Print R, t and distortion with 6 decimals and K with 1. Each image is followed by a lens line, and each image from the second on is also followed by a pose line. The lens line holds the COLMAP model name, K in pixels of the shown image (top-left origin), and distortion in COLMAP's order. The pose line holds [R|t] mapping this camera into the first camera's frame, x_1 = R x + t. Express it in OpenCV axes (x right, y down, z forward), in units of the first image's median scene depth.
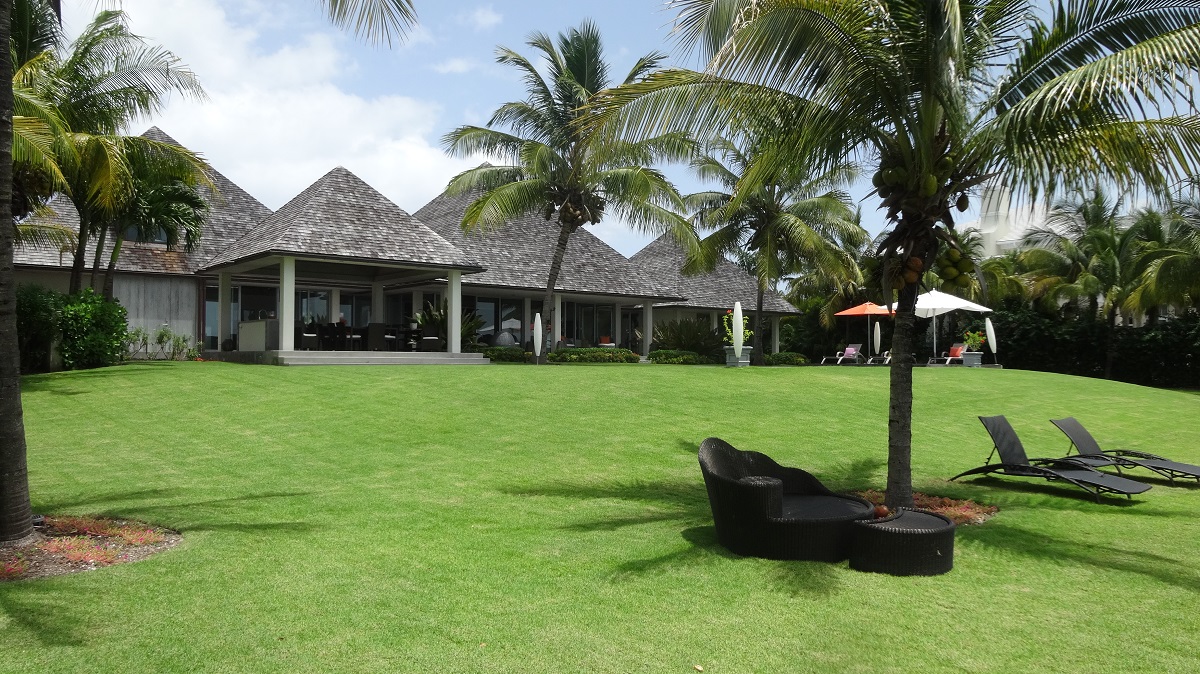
lens RADIAL K [[886.7, 0, 599.1], [0, 886.7, 339.1], [0, 0, 1]] dist [-0.005790, 0.004582]
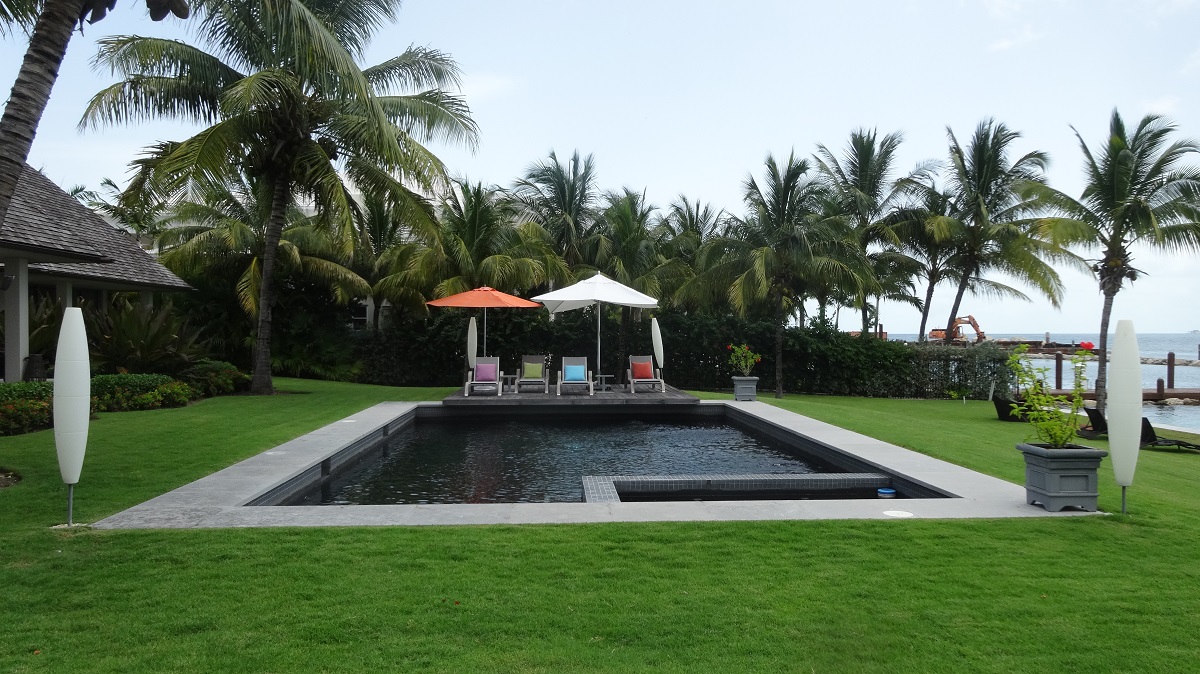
lens RADIAL K [[886.7, 0, 598.6], [0, 886.7, 337.6], [0, 0, 1]] dist [-0.005790, 0.004582]
pose [[0.602225, -0.005816, 0.798305, -0.127110], [-0.022225, 0.999464, 0.024048, -0.021261], [-0.798017, -0.032225, 0.601773, 0.529431]]
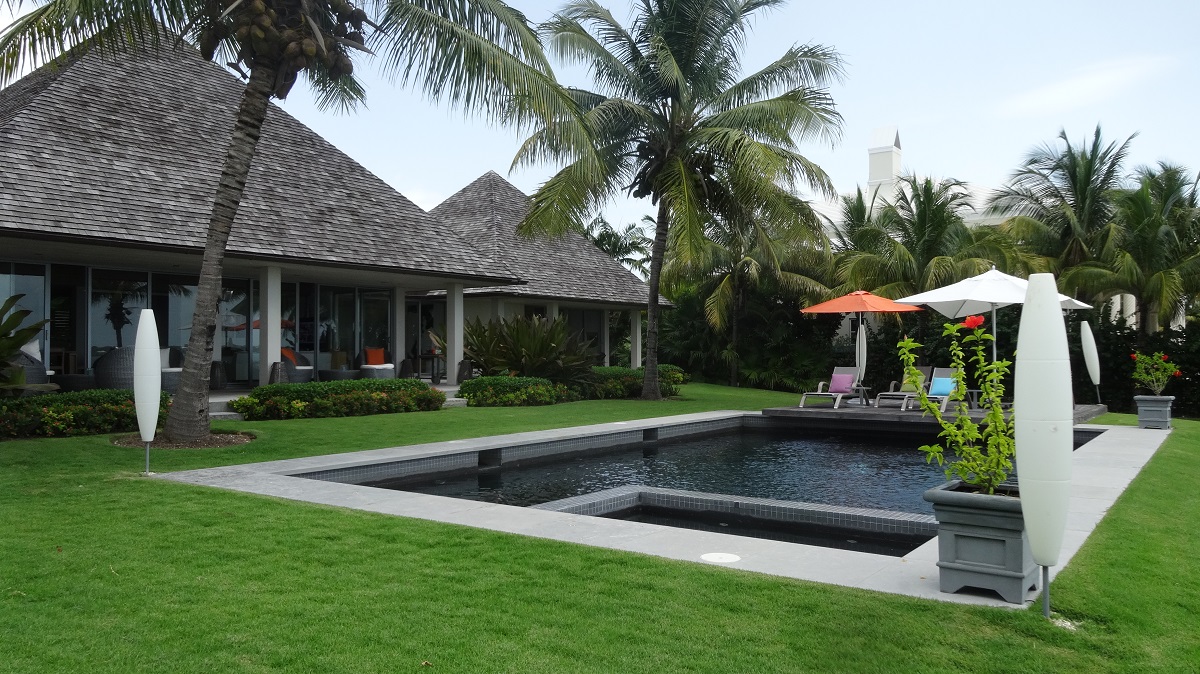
lens RADIAL K [[886.7, 0, 599.4], [0, 886.7, 337.1], [0, 0, 1]] dist [-0.005790, 0.004582]
pose [[0.970733, 0.000491, 0.240159, 0.010001], [-0.003148, 0.999938, 0.010677, -0.016384], [-0.240139, -0.011121, 0.970675, 0.462568]]
